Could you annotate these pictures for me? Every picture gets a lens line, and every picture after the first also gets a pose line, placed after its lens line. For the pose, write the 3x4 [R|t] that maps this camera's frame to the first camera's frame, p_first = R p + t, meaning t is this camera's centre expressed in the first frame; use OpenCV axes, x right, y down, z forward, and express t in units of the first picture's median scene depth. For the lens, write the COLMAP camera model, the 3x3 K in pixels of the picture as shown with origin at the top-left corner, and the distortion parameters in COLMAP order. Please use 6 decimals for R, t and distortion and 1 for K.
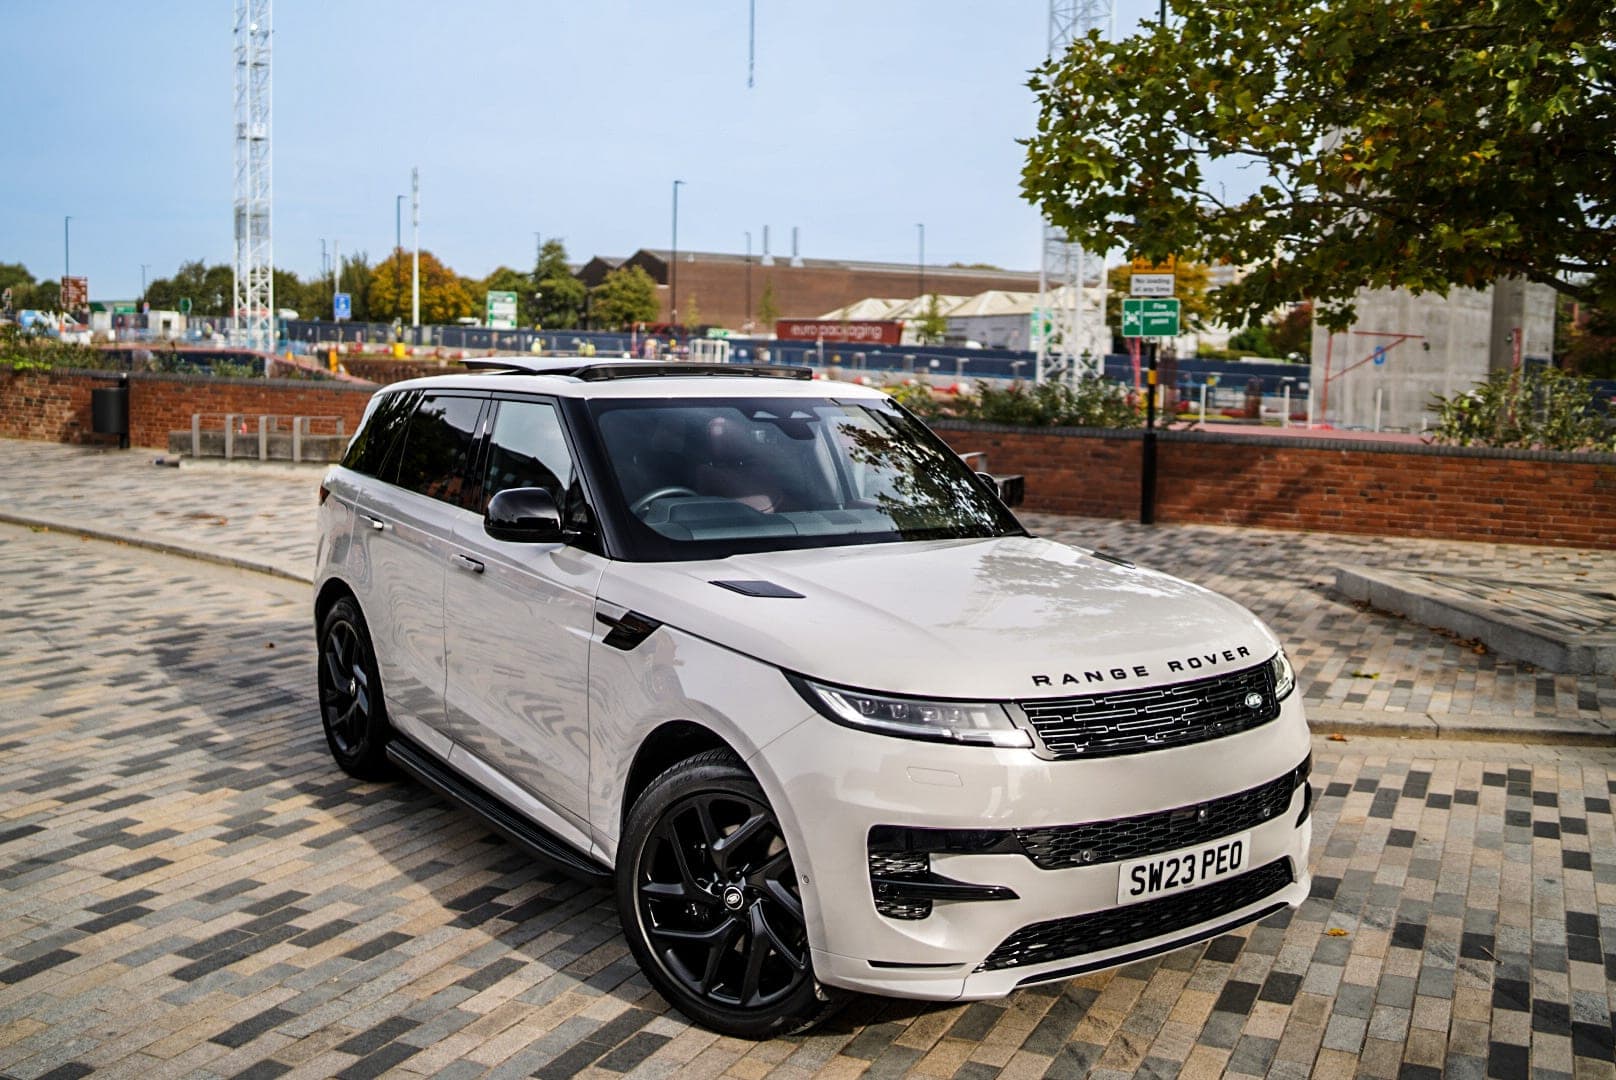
lens RADIAL K [[1558.0, 0, 801.7], [0, 1558.0, 569.2], [0, 0, 1]] dist [-0.094639, 0.077214]
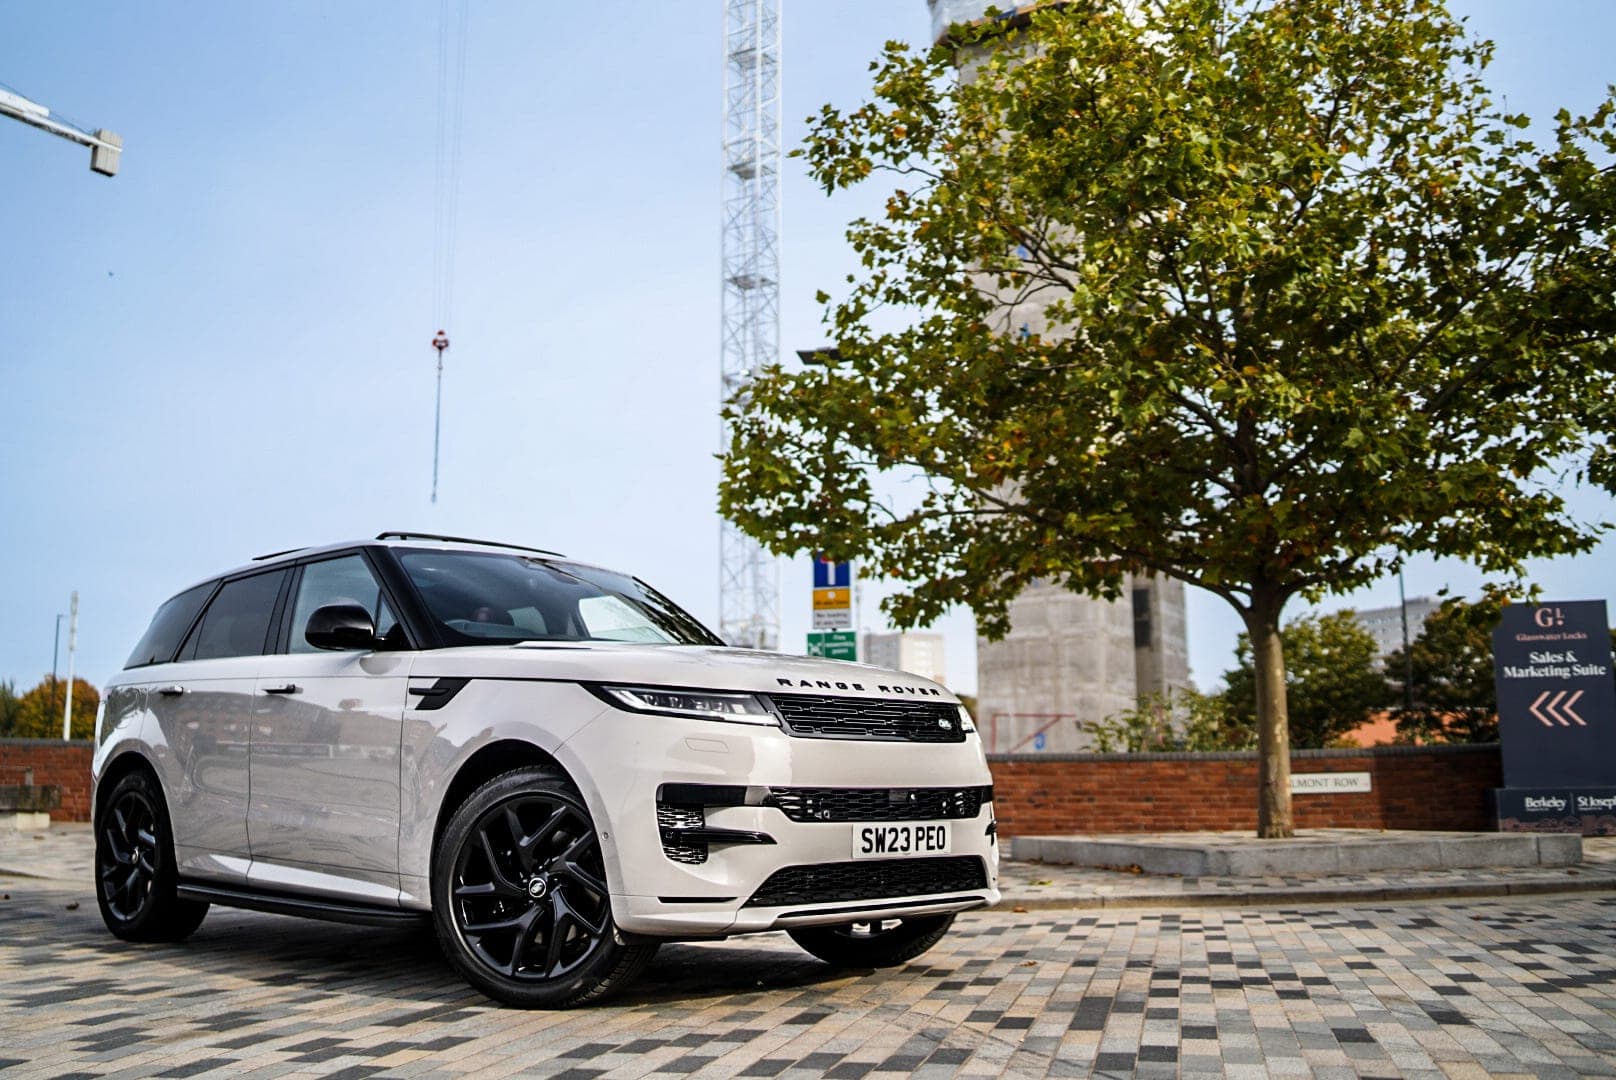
lens RADIAL K [[1558.0, 0, 801.7], [0, 1558.0, 569.2], [0, 0, 1]] dist [-0.094639, 0.077214]
pose [[0.978970, 0.004292, 0.203958, -0.042695], [0.050358, 0.963755, -0.261992, 0.143155], [-0.197690, 0.266753, 0.943272, -0.110883]]
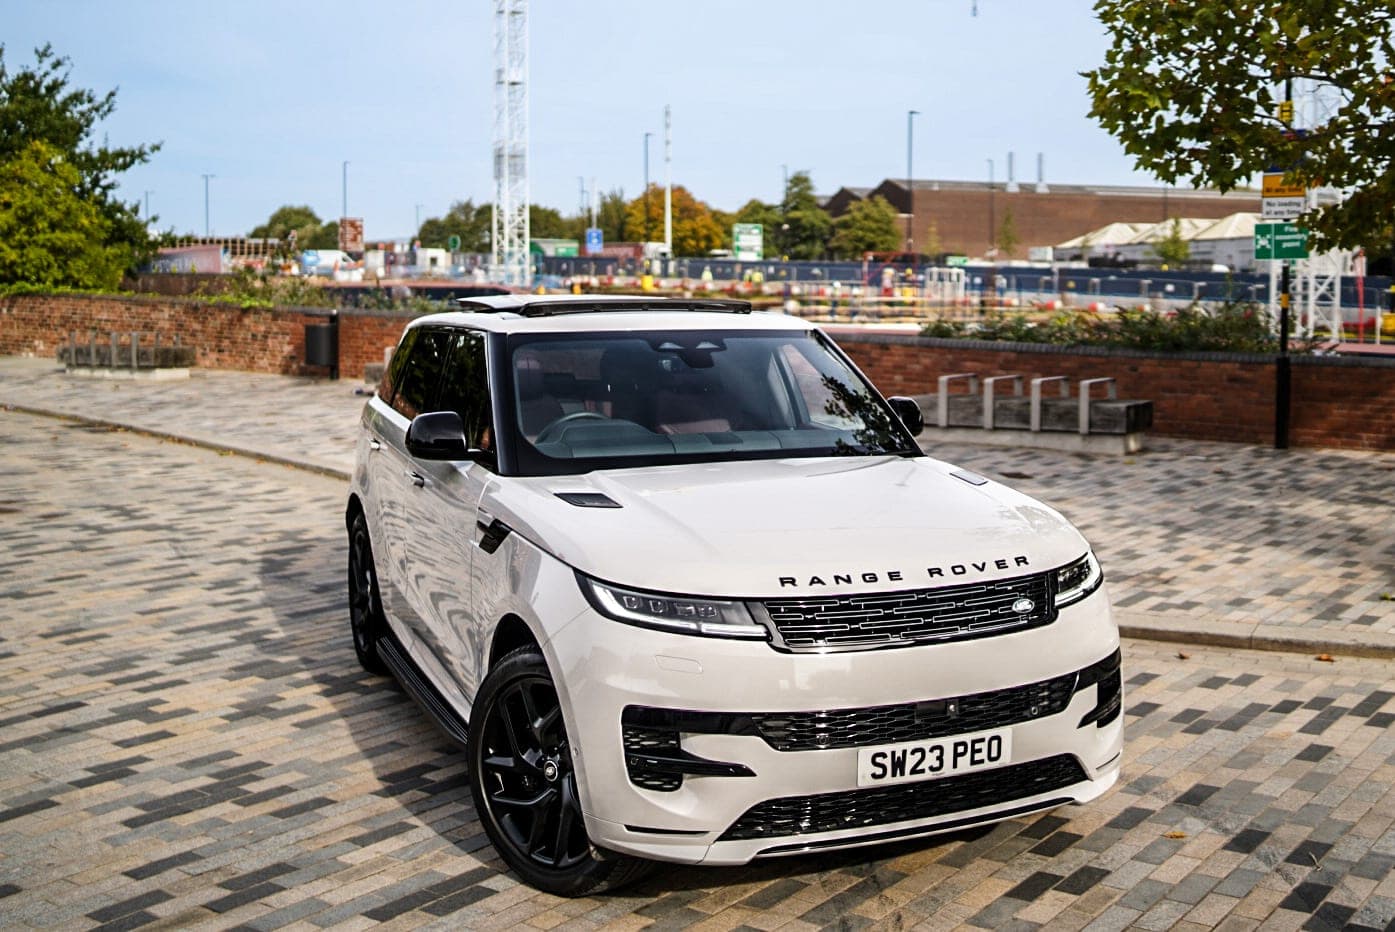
lens RADIAL K [[1550.8, 0, 785.3], [0, 1550.8, 467.7], [0, 0, 1]] dist [-0.083223, 0.046452]
pose [[0.985796, 0.001523, -0.167942, 0.151589], [-0.004600, 0.999829, -0.017933, 0.004294], [0.167886, 0.018451, 0.985634, -0.044268]]
